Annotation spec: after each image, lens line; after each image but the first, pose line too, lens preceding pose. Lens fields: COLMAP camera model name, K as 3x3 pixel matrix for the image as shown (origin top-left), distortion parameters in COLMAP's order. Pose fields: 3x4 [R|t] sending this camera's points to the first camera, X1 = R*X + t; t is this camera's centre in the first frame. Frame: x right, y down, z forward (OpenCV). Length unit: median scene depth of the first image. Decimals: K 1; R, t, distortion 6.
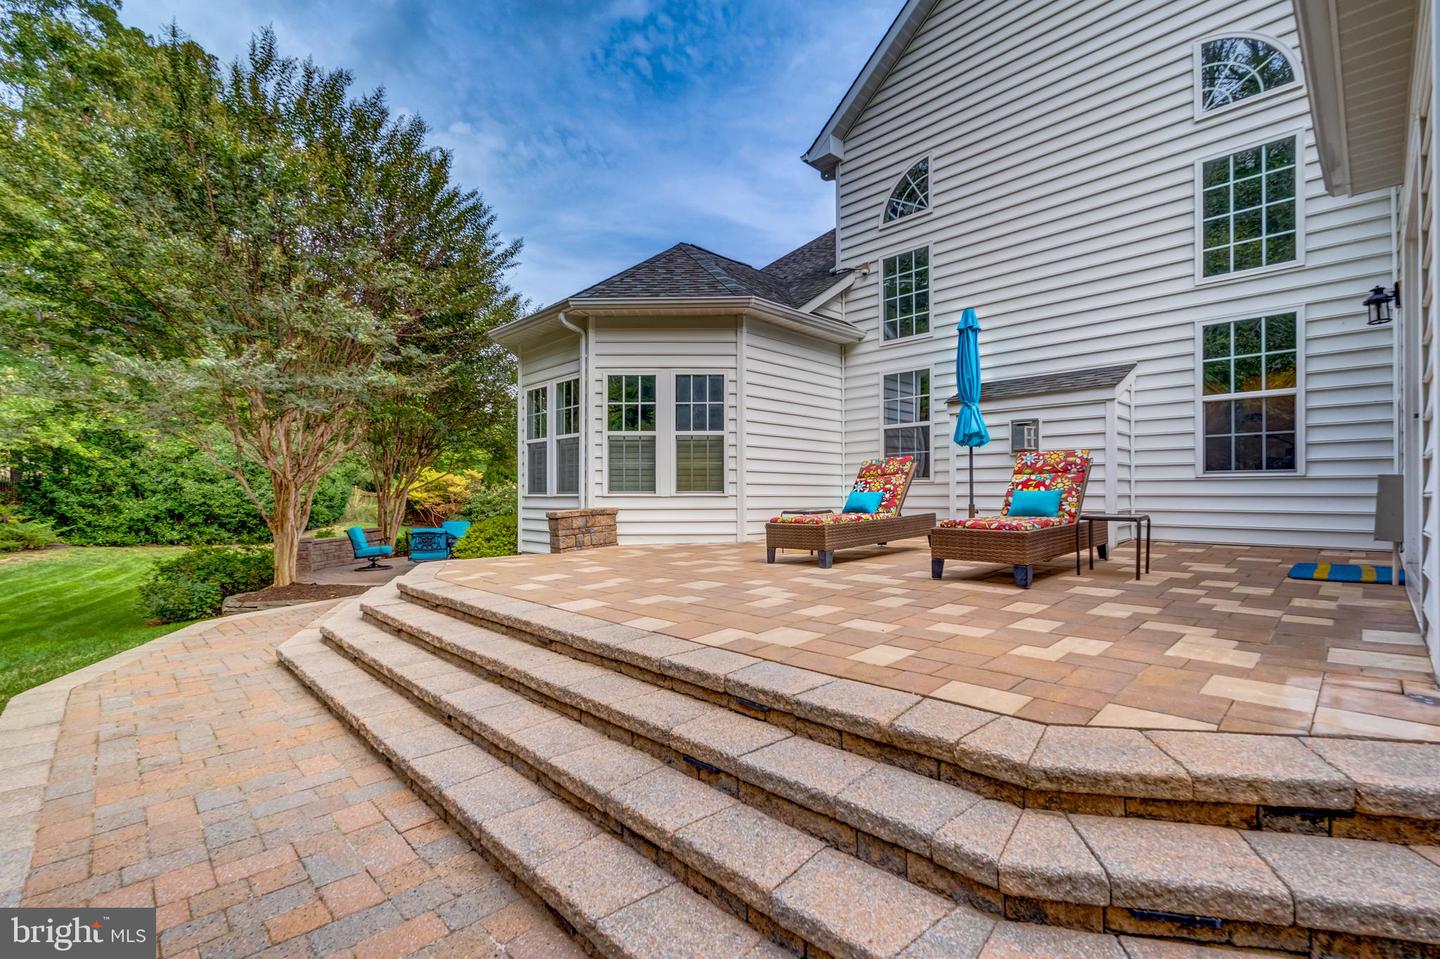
lens RADIAL K [[646.0, 0, 718.0], [0, 646.0, 486.9], [0, 0, 1]] dist [0.001183, 0.000162]
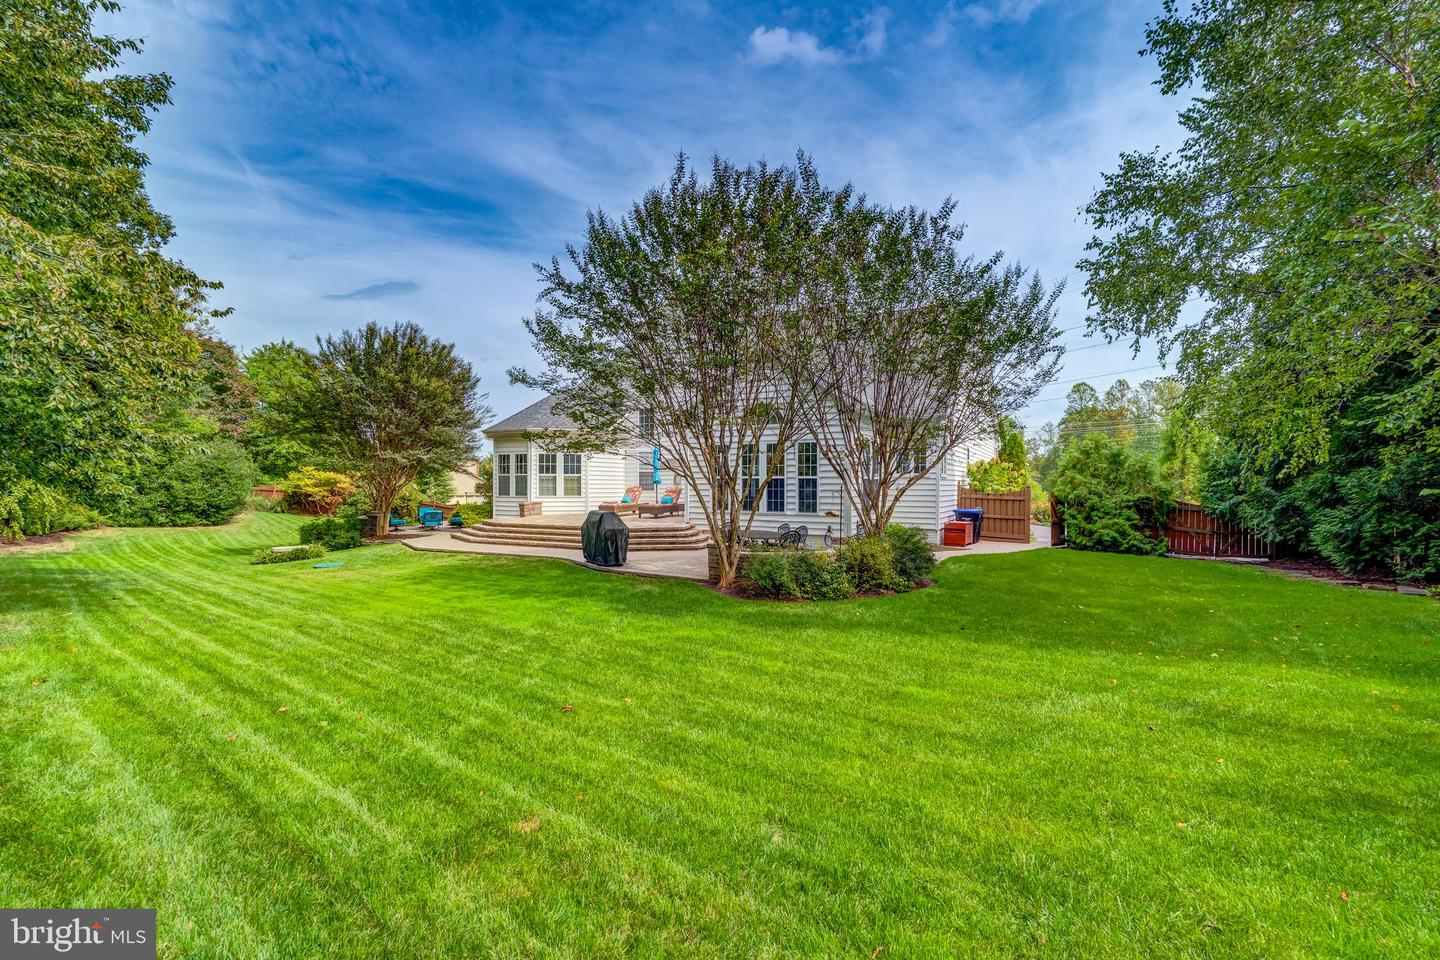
lens RADIAL K [[646.0, 0, 722.3], [0, 646.0, 480.7], [0, 0, 1]] dist [0.001183, 0.000162]
pose [[0.953277, 0.005070, 0.302055, -0.110069], [-0.007788, 0.999939, 0.007795, -0.036141], [-0.301997, -0.009783, 0.953259, -0.815630]]
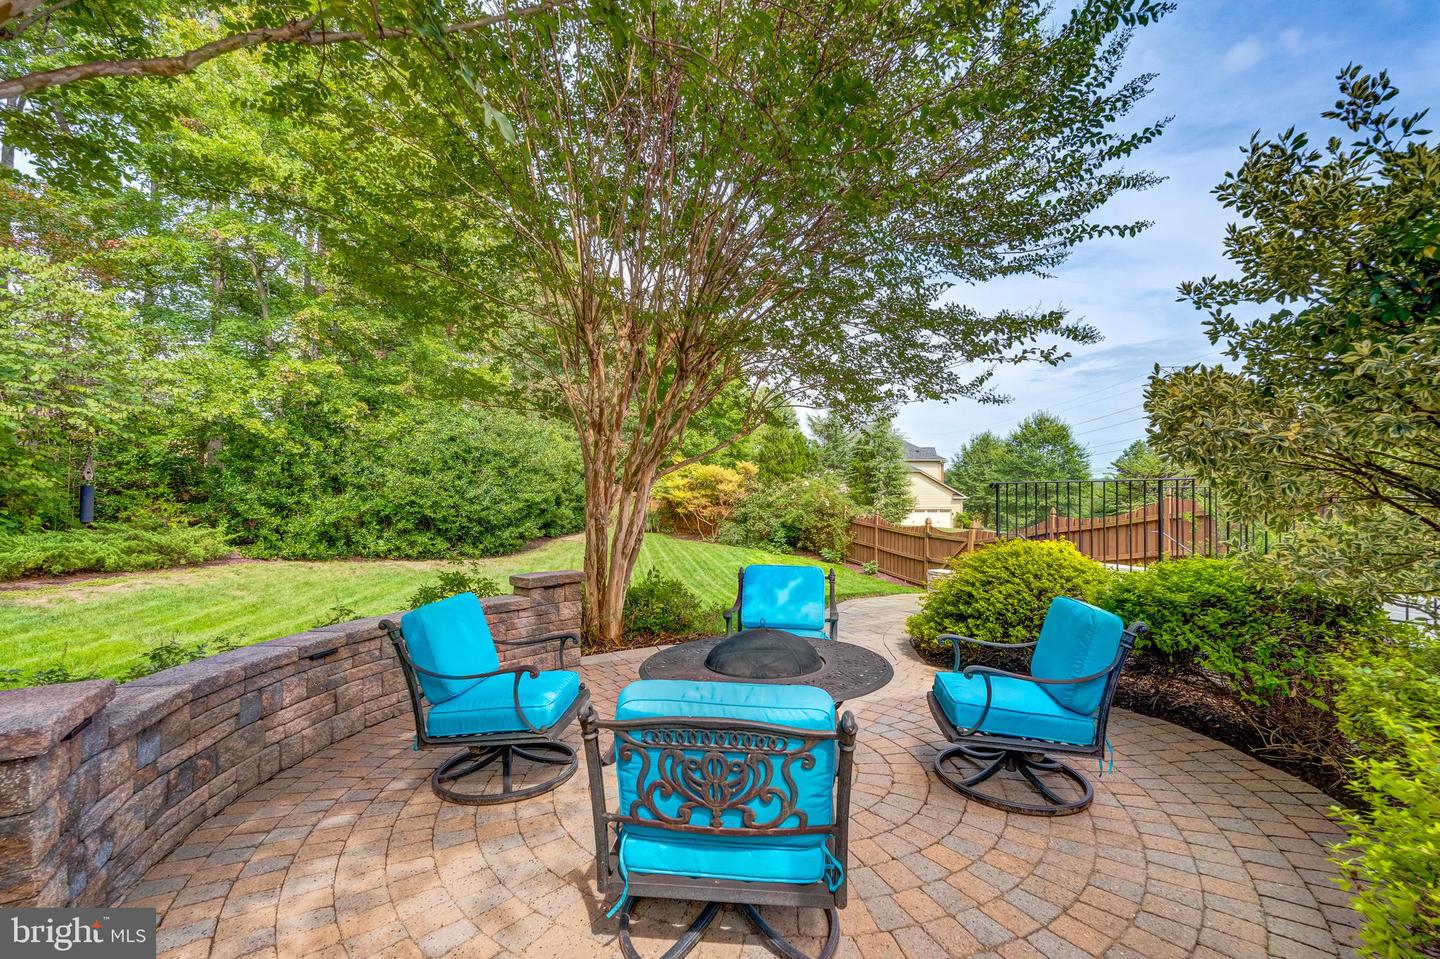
lens RADIAL K [[646.0, 0, 723.9], [0, 646.0, 488.2], [0, 0, 1]] dist [0.001183, 0.000162]
pose [[0.933796, 0.001177, -0.357803, -0.237395], [-0.002095, 0.999995, -0.002177, 0.011174], [0.357799, 0.002782, 0.933794, 0.505635]]
